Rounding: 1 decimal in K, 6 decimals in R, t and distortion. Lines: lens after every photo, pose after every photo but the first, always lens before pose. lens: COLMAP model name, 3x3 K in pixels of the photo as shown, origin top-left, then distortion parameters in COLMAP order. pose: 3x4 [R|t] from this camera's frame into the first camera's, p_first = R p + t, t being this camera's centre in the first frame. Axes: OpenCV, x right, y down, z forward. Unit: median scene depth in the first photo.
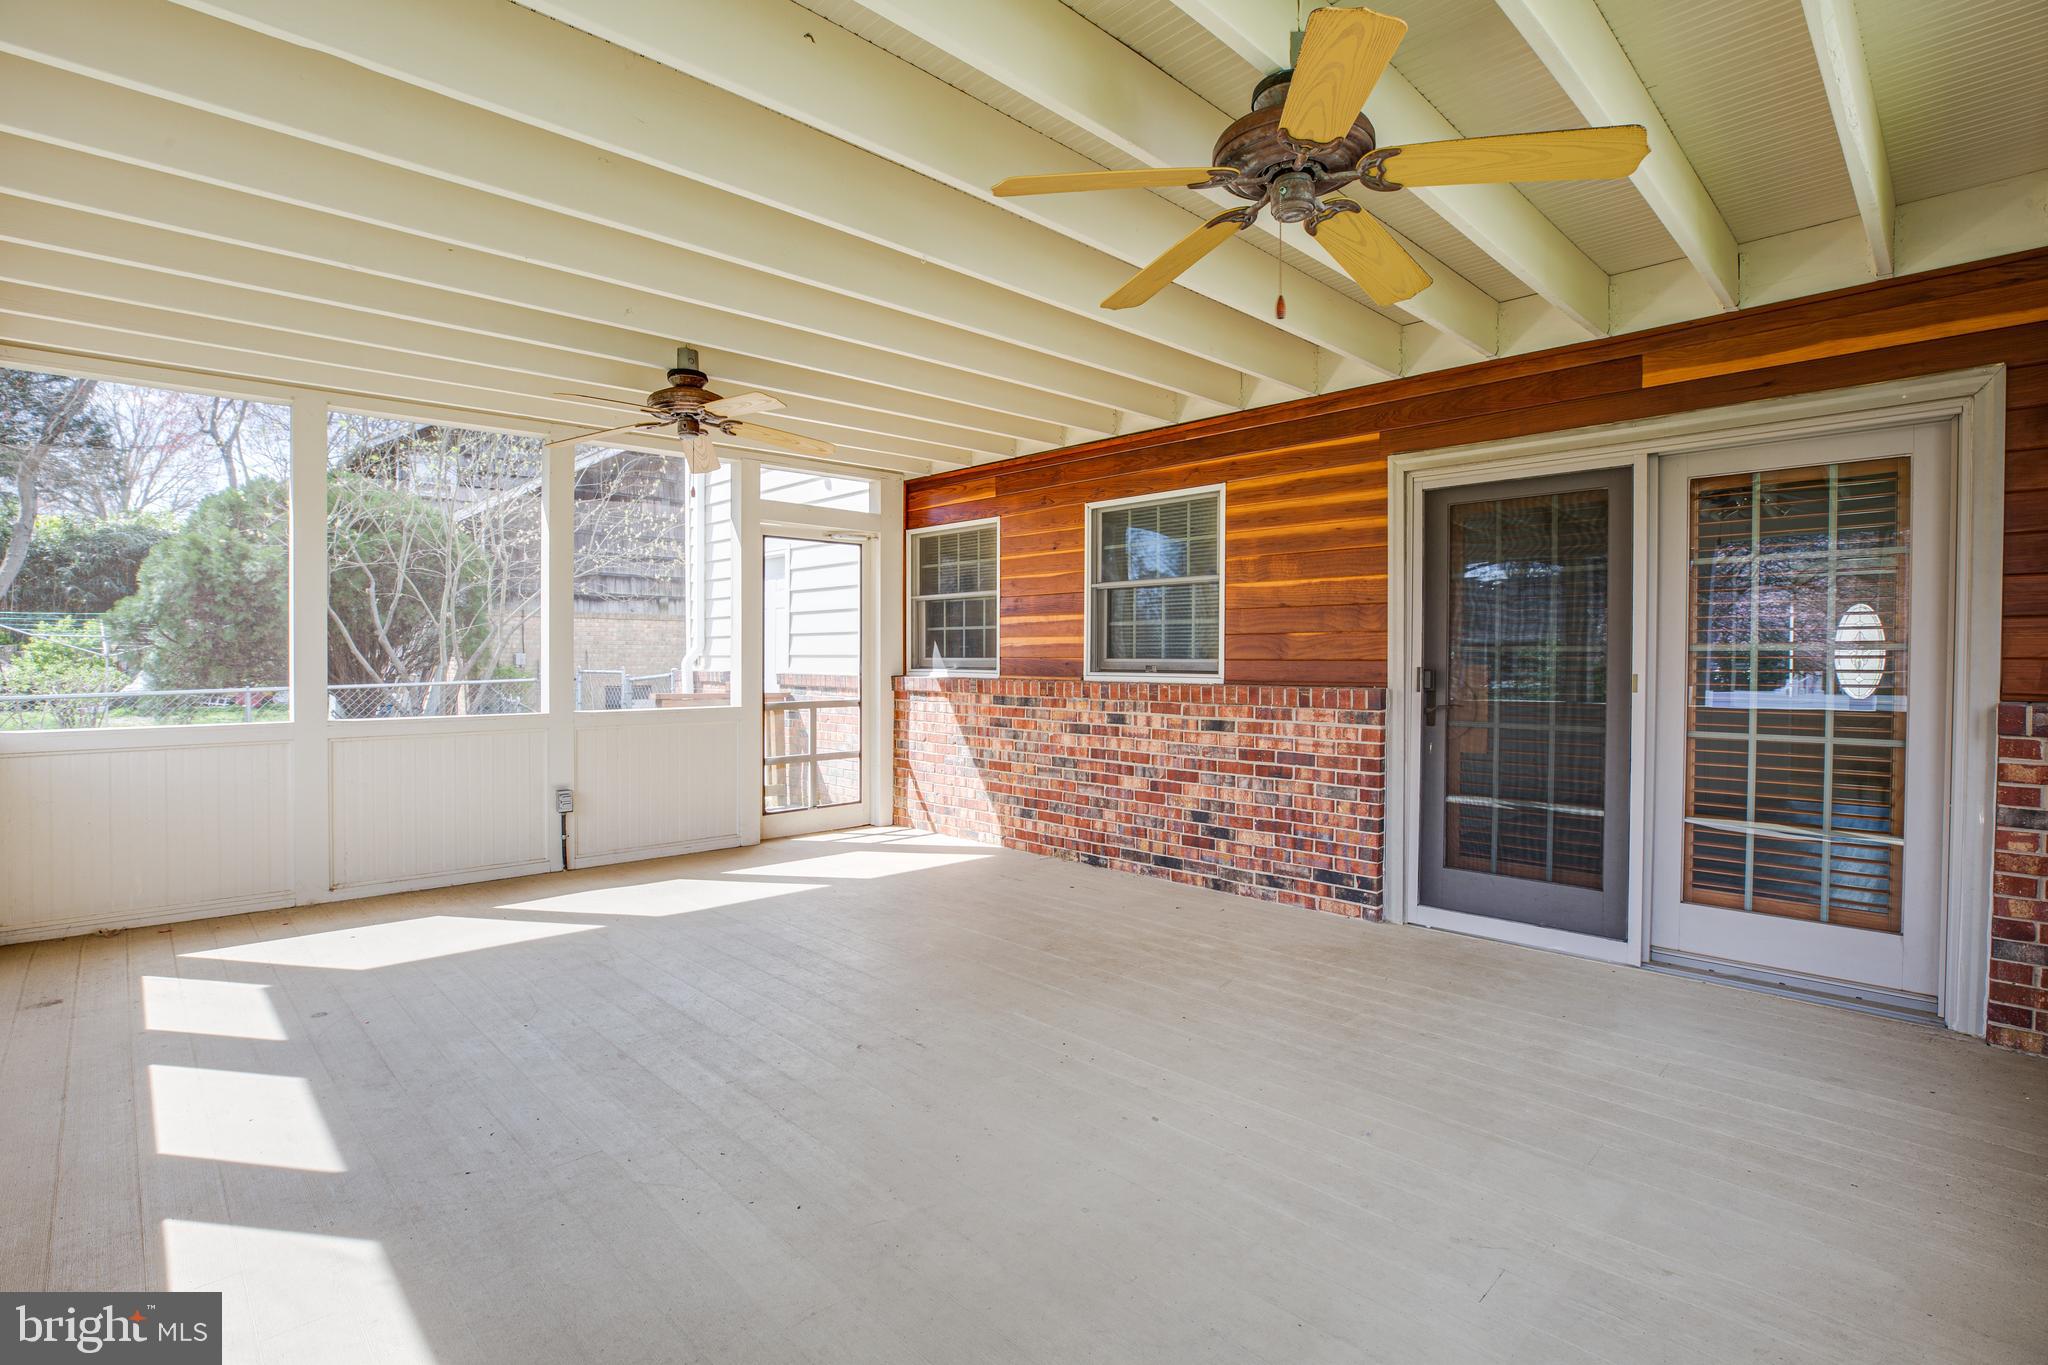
lens RADIAL K [[940.2, 0, 1024.5], [0, 940.2, 672.9], [0, 0, 1]] dist [-0.027974, 0.000800]
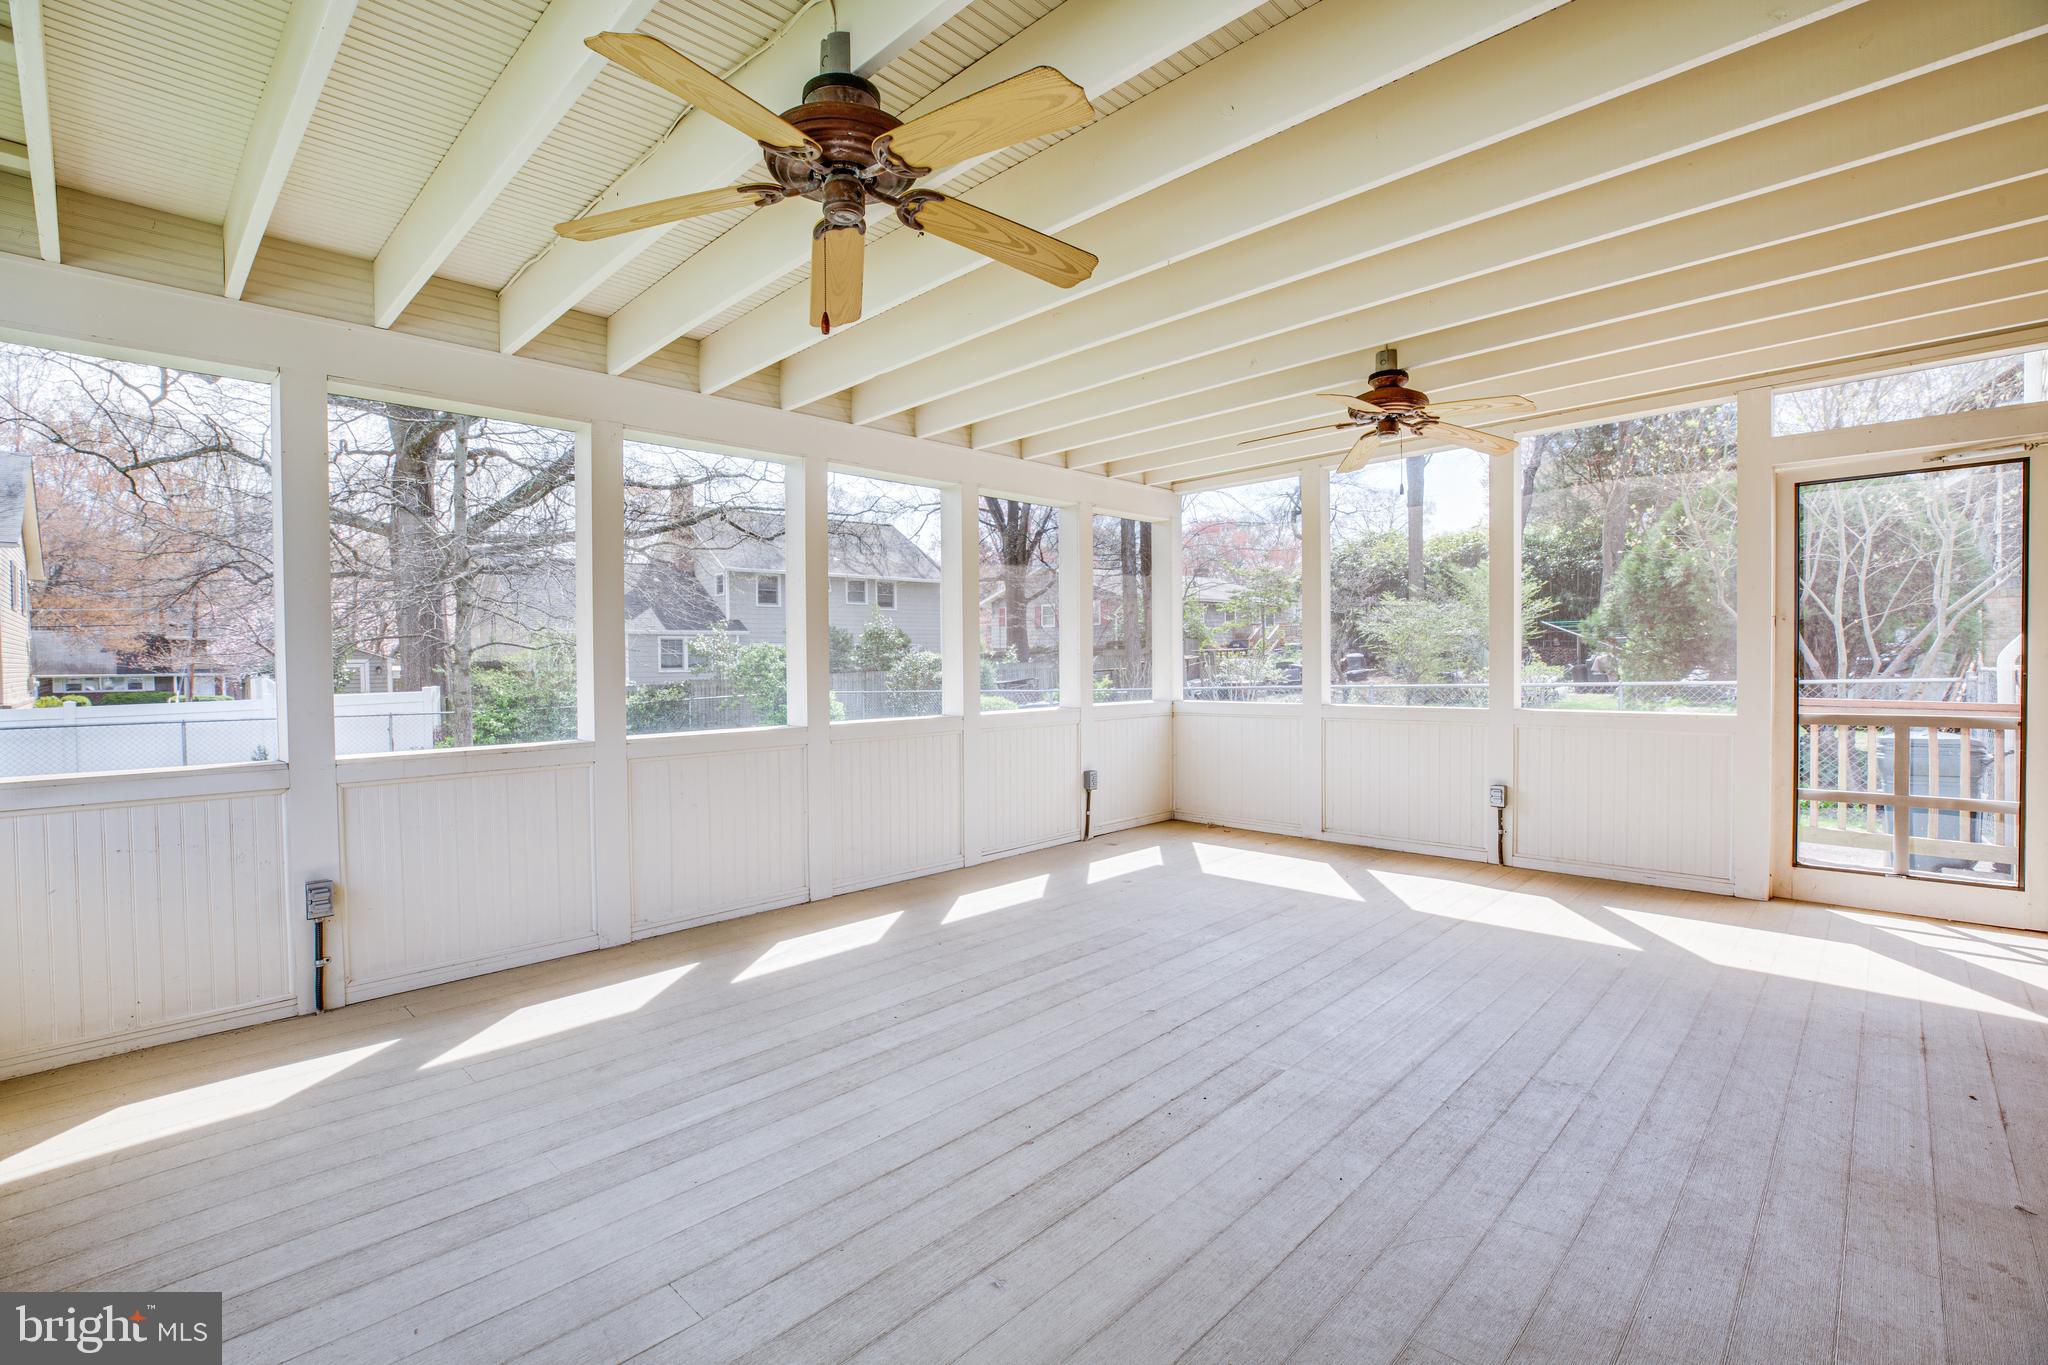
lens RADIAL K [[940.2, 0, 1024.5], [0, 940.2, 672.9], [0, 0, 1]] dist [-0.027974, 0.000800]
pose [[0.023621, 0.007508, -0.999693, 0.646603], [-0.003345, 0.999967, 0.007431, -0.003144], [0.999715, 0.003168, 0.023645, 0.583595]]
